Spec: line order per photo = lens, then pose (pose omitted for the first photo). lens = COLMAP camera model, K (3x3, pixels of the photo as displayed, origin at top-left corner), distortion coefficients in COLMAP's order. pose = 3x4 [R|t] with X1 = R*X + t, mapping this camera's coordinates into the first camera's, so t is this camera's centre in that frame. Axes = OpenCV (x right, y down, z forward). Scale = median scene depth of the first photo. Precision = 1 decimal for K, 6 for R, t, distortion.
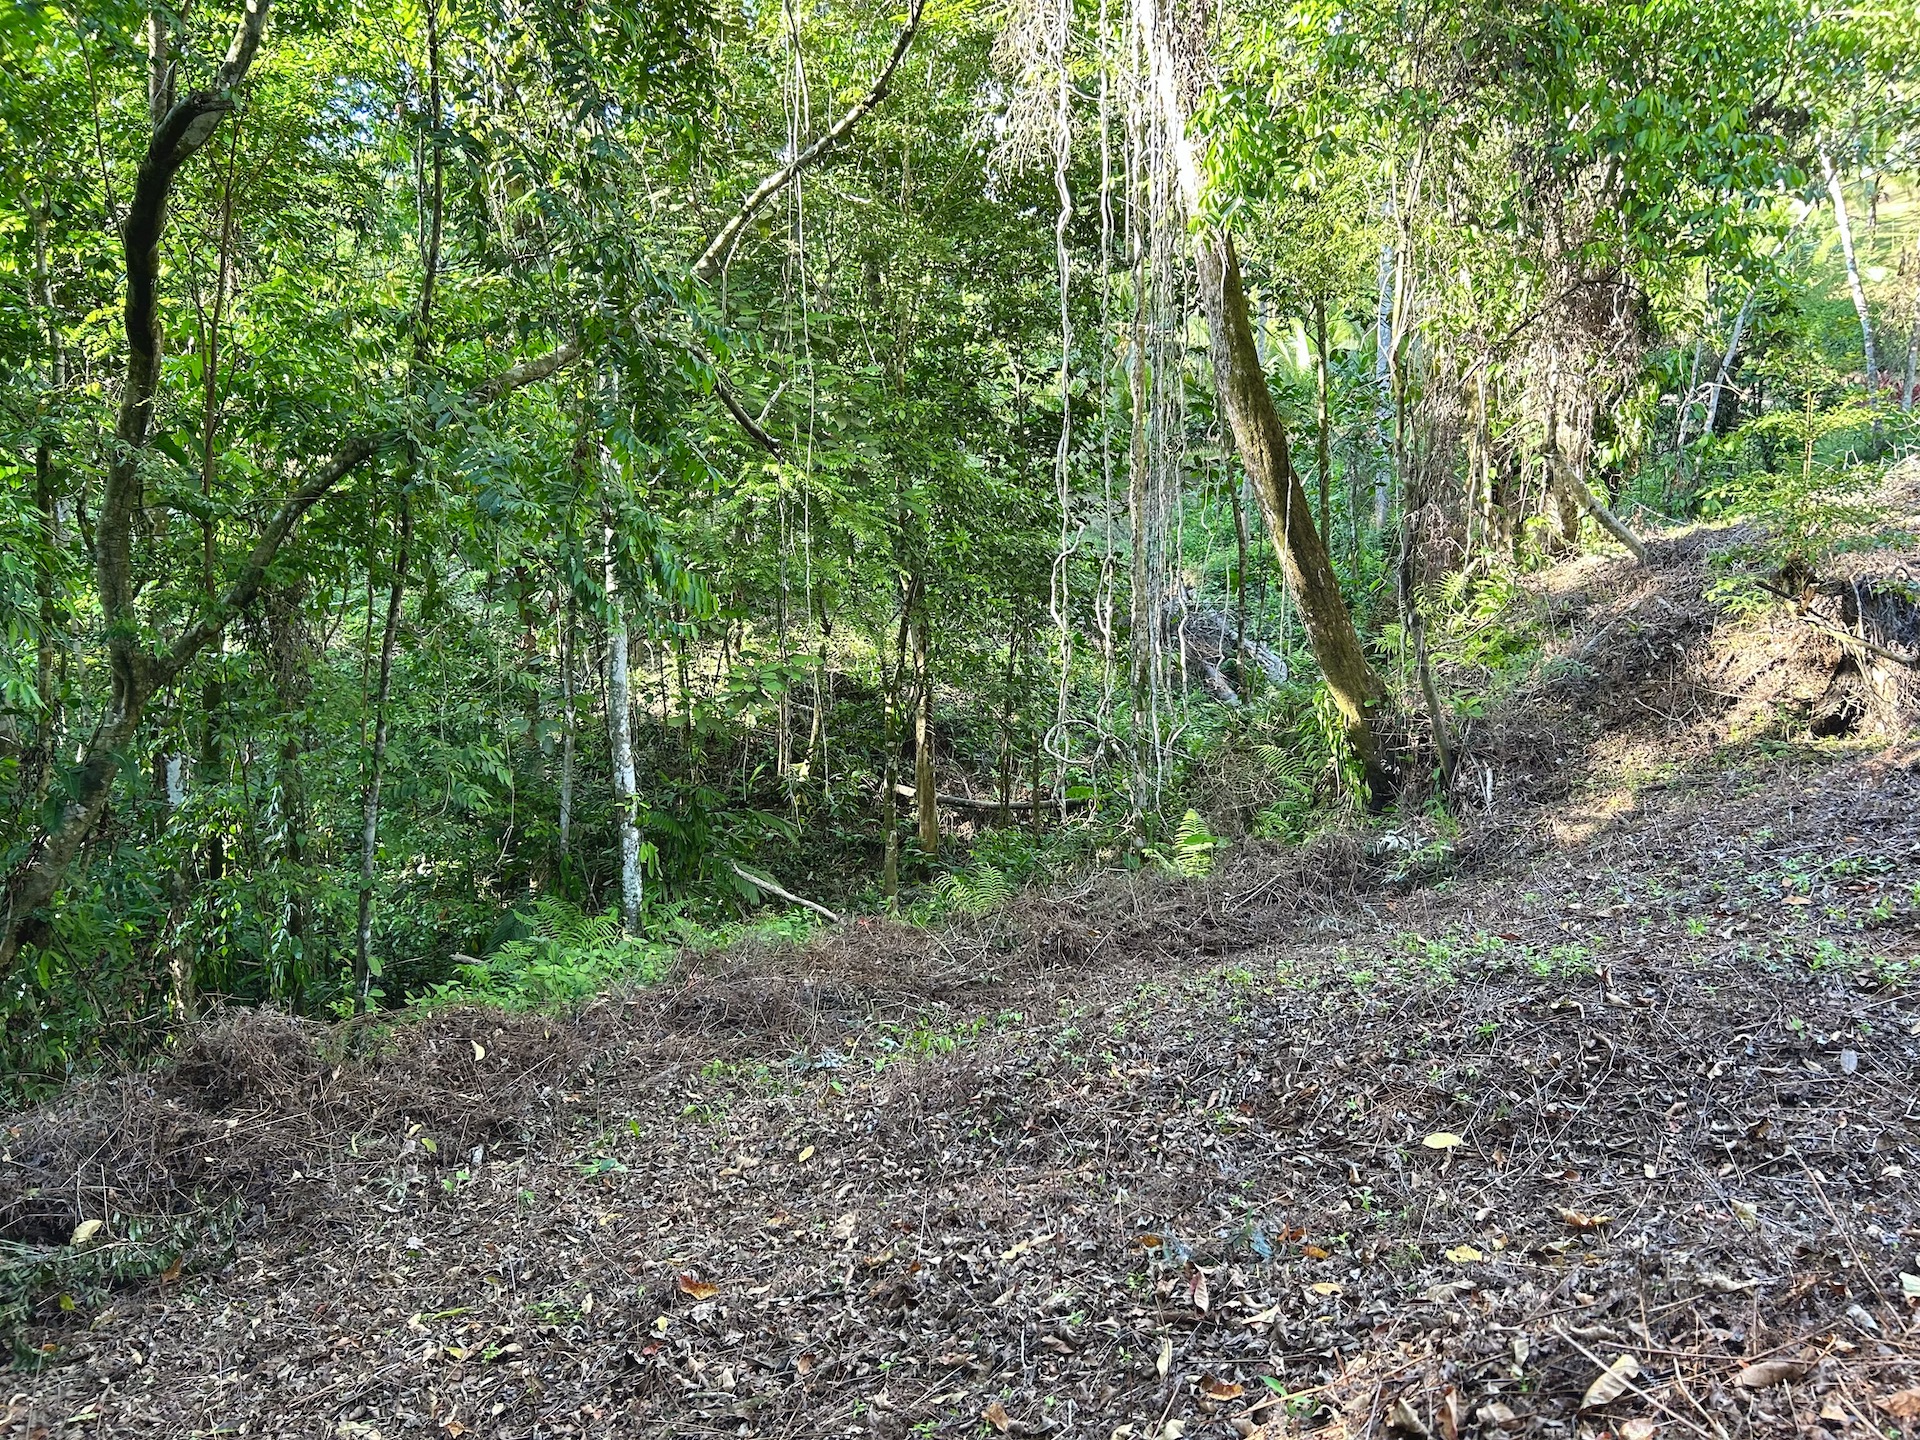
lens RADIAL K [[1459.5, 0, 957.8], [0, 1459.5, 711.7], [0, 0, 1]] dist [0.050955, -0.048956]
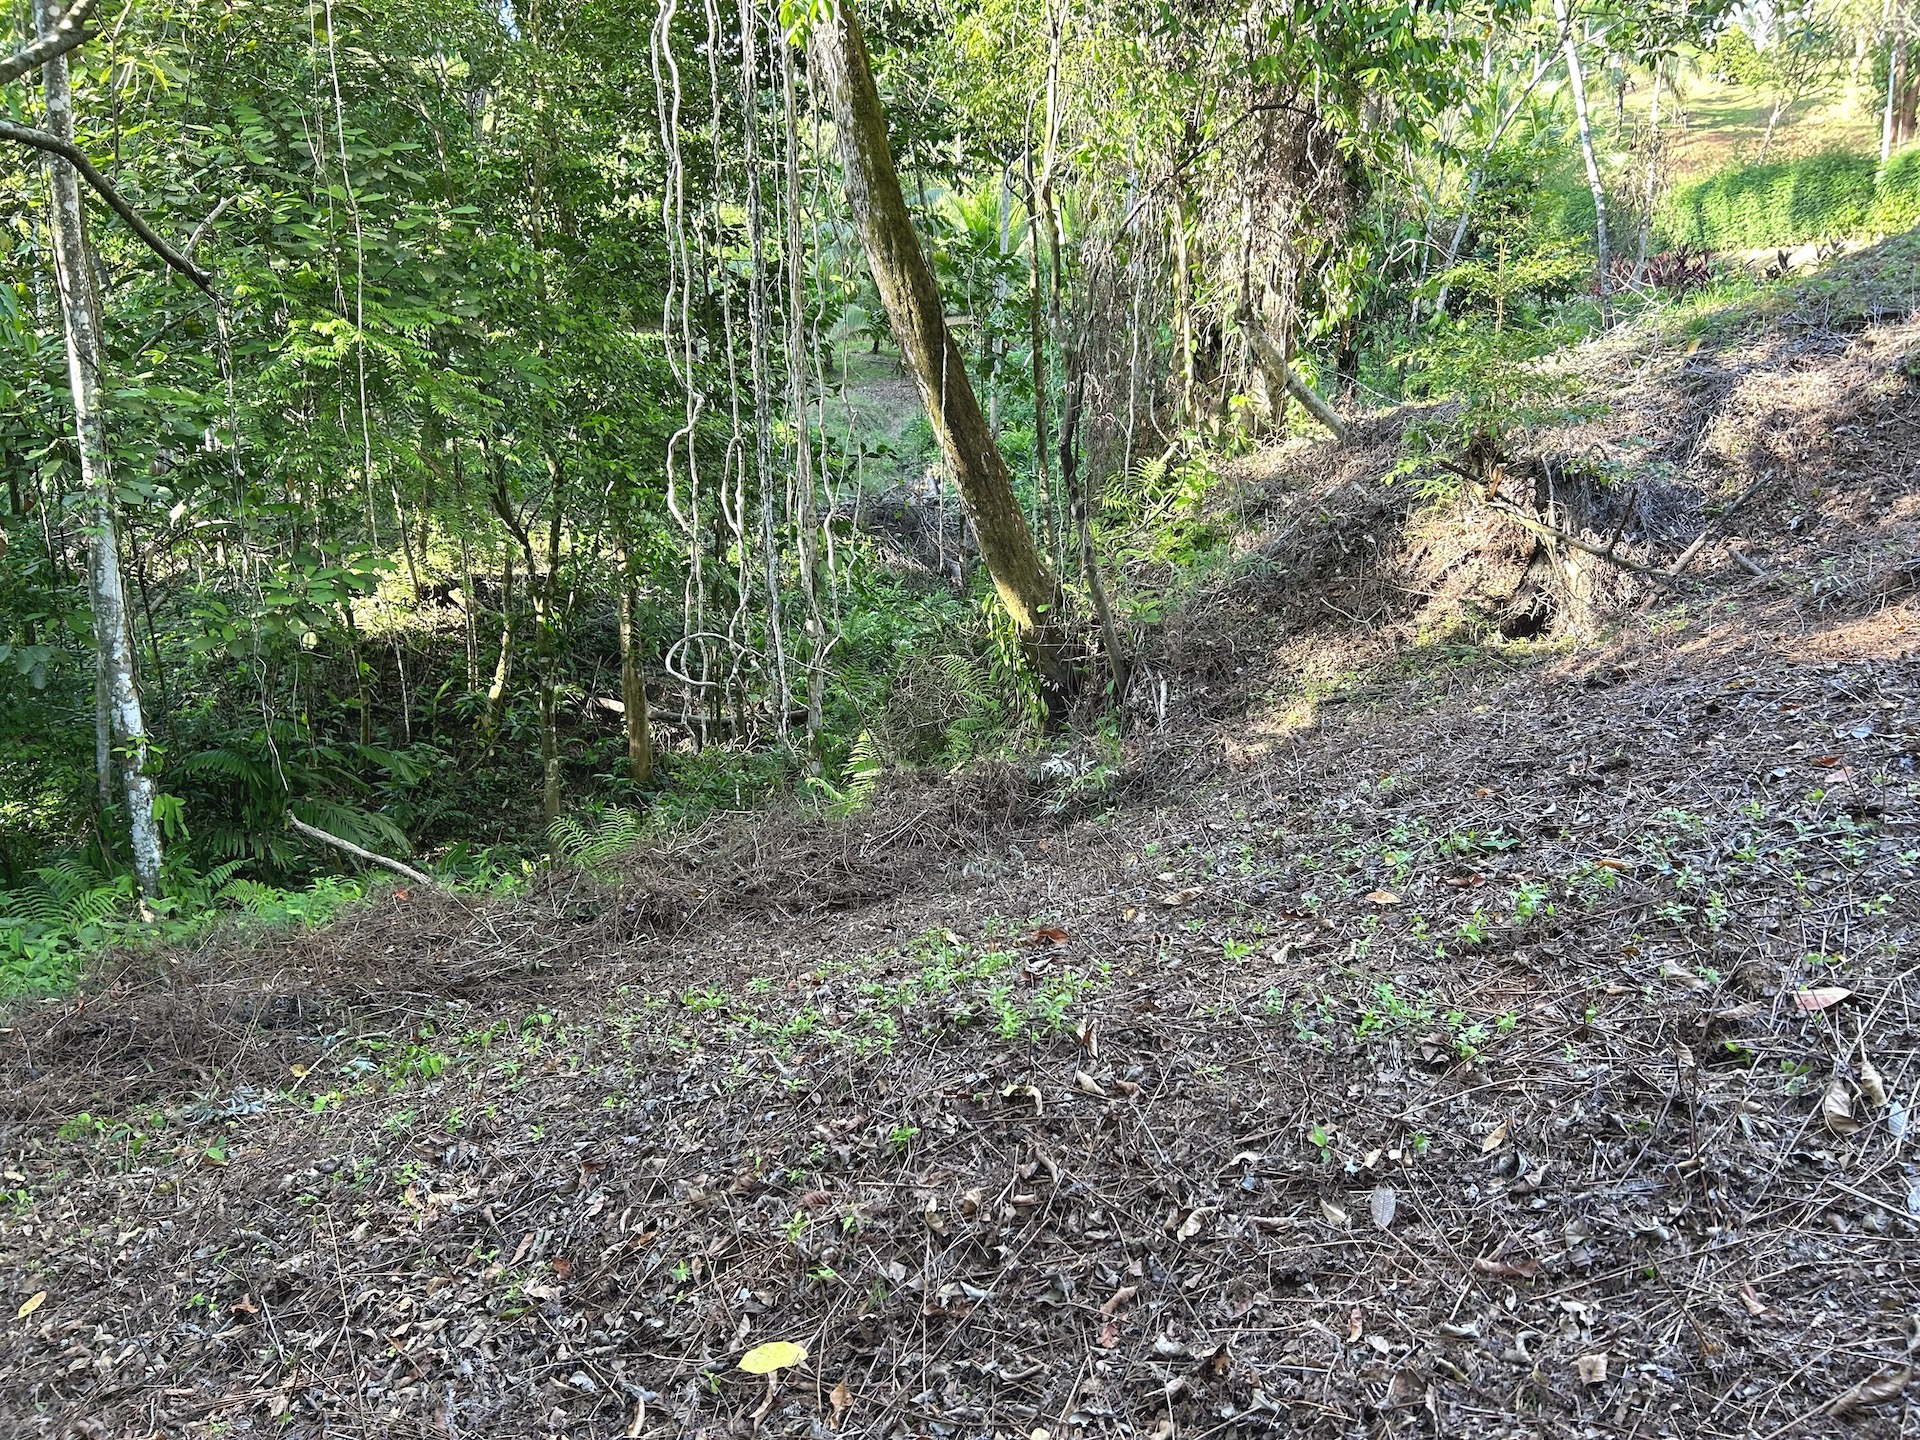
lens RADIAL K [[1459.5, 0, 953.6], [0, 1459.5, 717.5], [0, 0, 1]] dist [0.050955, -0.048956]
pose [[0.991210, -0.026744, 0.129565, 0.126625], [0.017149, 0.997065, 0.074616, -0.006892], [-0.131180, -0.071738, 0.988759, 0.154562]]
